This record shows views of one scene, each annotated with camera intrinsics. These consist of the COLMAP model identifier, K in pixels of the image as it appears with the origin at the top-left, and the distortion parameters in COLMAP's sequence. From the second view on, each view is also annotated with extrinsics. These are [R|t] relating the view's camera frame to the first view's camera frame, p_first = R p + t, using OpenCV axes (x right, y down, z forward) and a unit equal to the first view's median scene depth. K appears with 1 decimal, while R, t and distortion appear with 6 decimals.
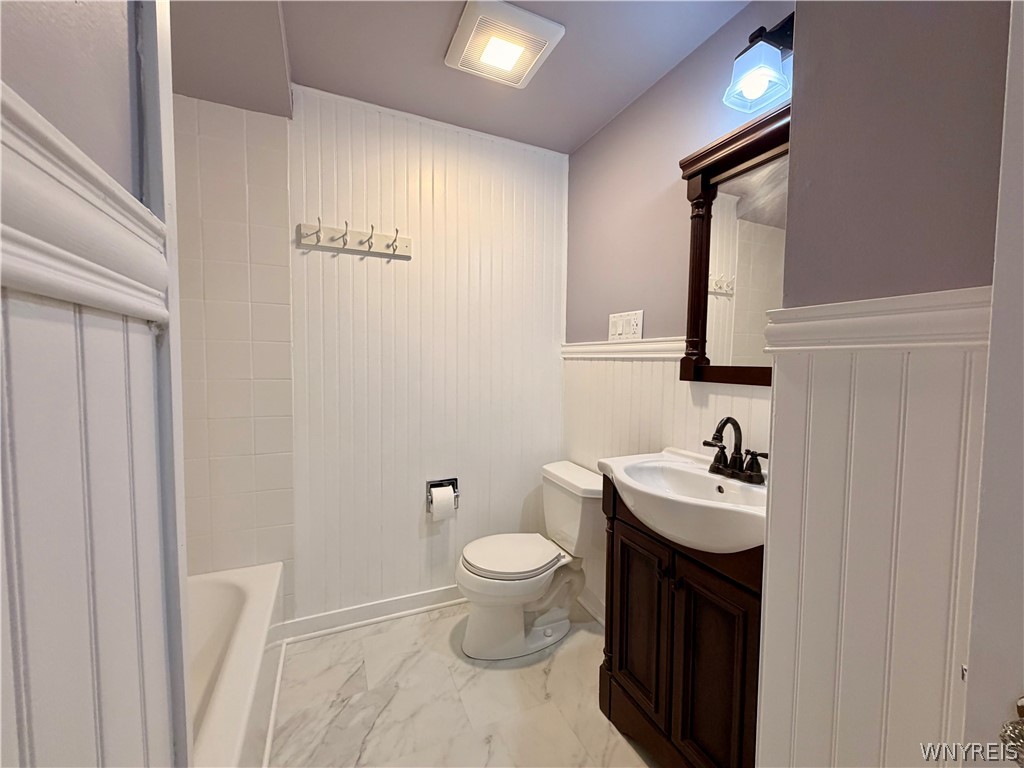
lens RADIAL K [[407.6, 0, 505.3], [0, 407.6, 382.1], [0, 0, 1]] dist [-0.004722, -0.000314]
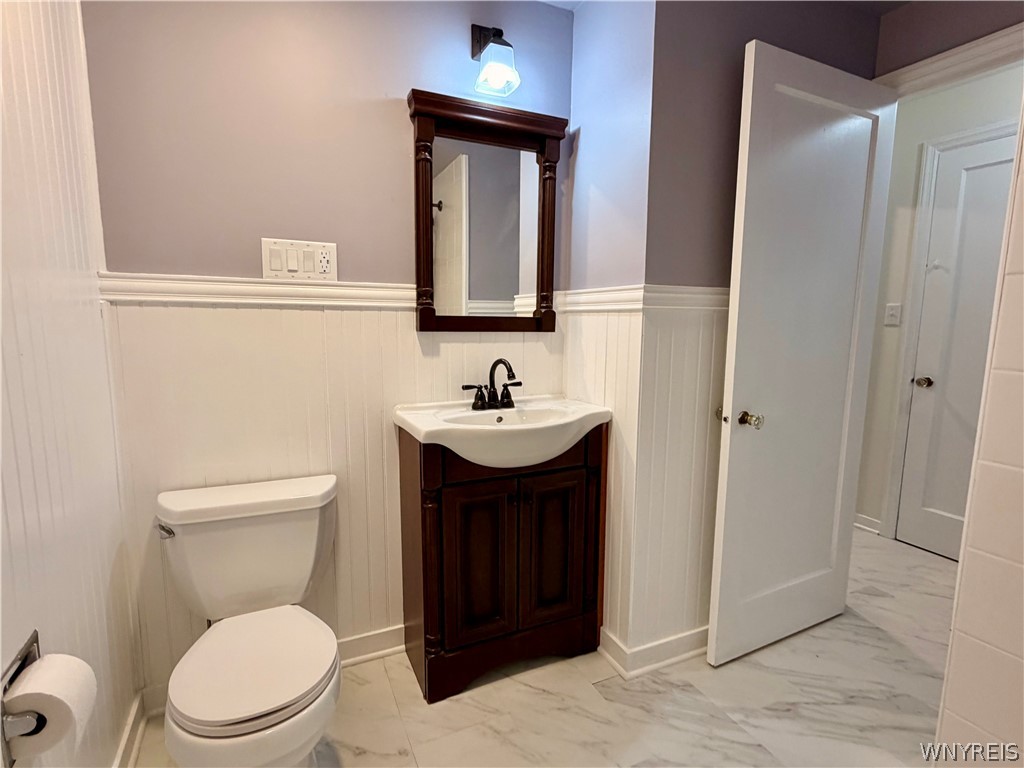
lens RADIAL K [[497.3, 0, 512.0], [0, 497.3, 384.0], [0, 0, 1]] dist [-0.012235, 0.000179]
pose [[-0.032447, -0.143814, 0.989073, -0.742426], [0.037636, 0.988716, 0.144996, -0.043064], [-0.998765, 0.041929, -0.026668, 0.812871]]
